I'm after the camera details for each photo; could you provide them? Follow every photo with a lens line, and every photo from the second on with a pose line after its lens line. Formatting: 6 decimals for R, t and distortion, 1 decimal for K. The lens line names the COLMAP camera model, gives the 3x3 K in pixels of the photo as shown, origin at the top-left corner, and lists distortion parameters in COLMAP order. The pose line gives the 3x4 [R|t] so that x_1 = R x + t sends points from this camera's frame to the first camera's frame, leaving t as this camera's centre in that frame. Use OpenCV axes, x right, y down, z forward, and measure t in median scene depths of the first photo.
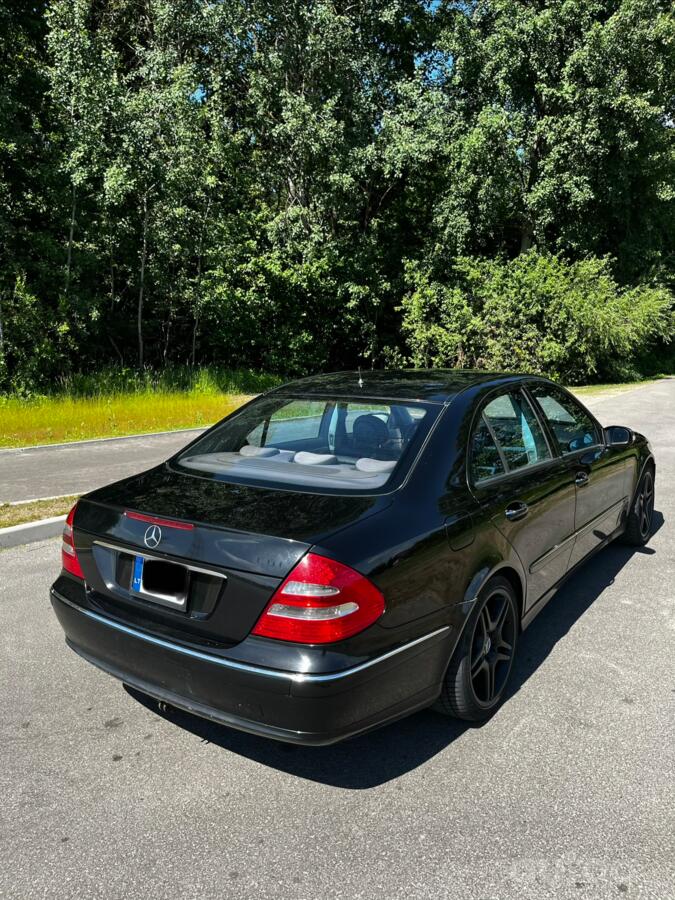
lens RADIAL K [[666.4, 0, 337.5], [0, 666.4, 450.0], [0, 0, 1]] dist [0.005441, -0.000877]
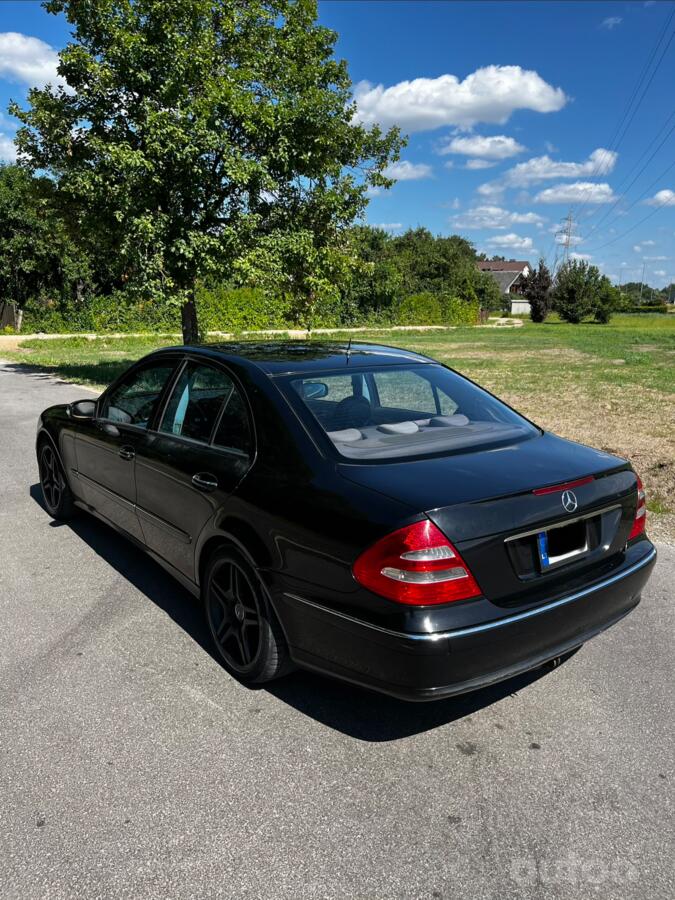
lens RADIAL K [[670.0, 0, 335.0], [0, 670.0, 456.1], [0, 0, 1]] dist [-0.003043, -0.001845]
pose [[0.304249, -0.189036, 0.933648, -0.131744], [0.142858, 0.978083, 0.151480, -0.014433], [-0.941820, 0.087292, 0.324586, 0.097918]]
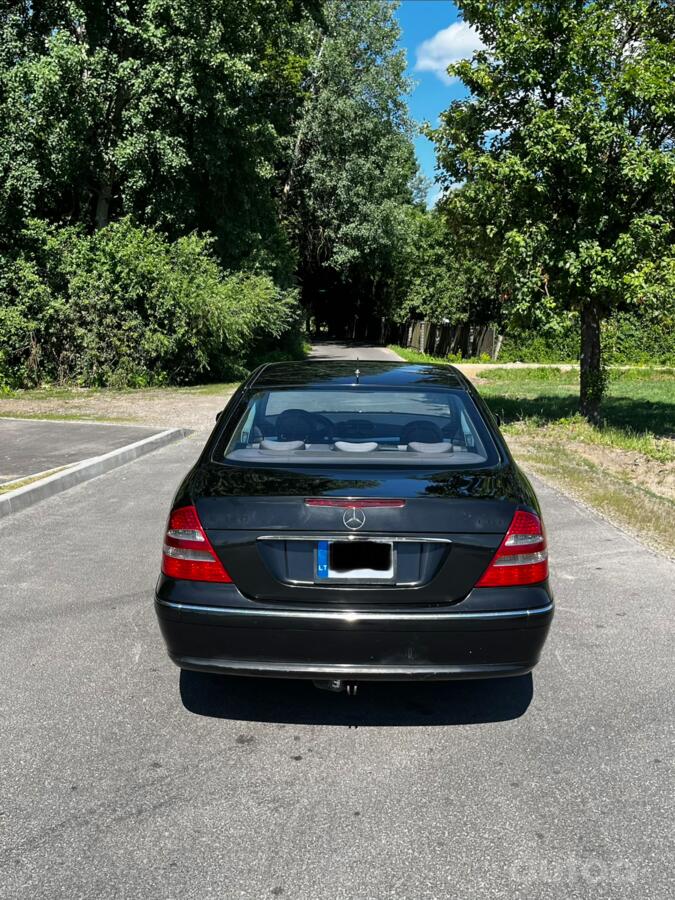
lens RADIAL K [[874.3, 0, 337.5], [0, 874.3, 450.0], [0, 0, 1]] dist [-0.000125, -0.018154]
pose [[0.828268, -0.053615, 0.557761, -0.102200], [0.068391, 0.997643, -0.005661, 0.002996], [-0.556143, 0.042834, 0.829982, -0.010552]]
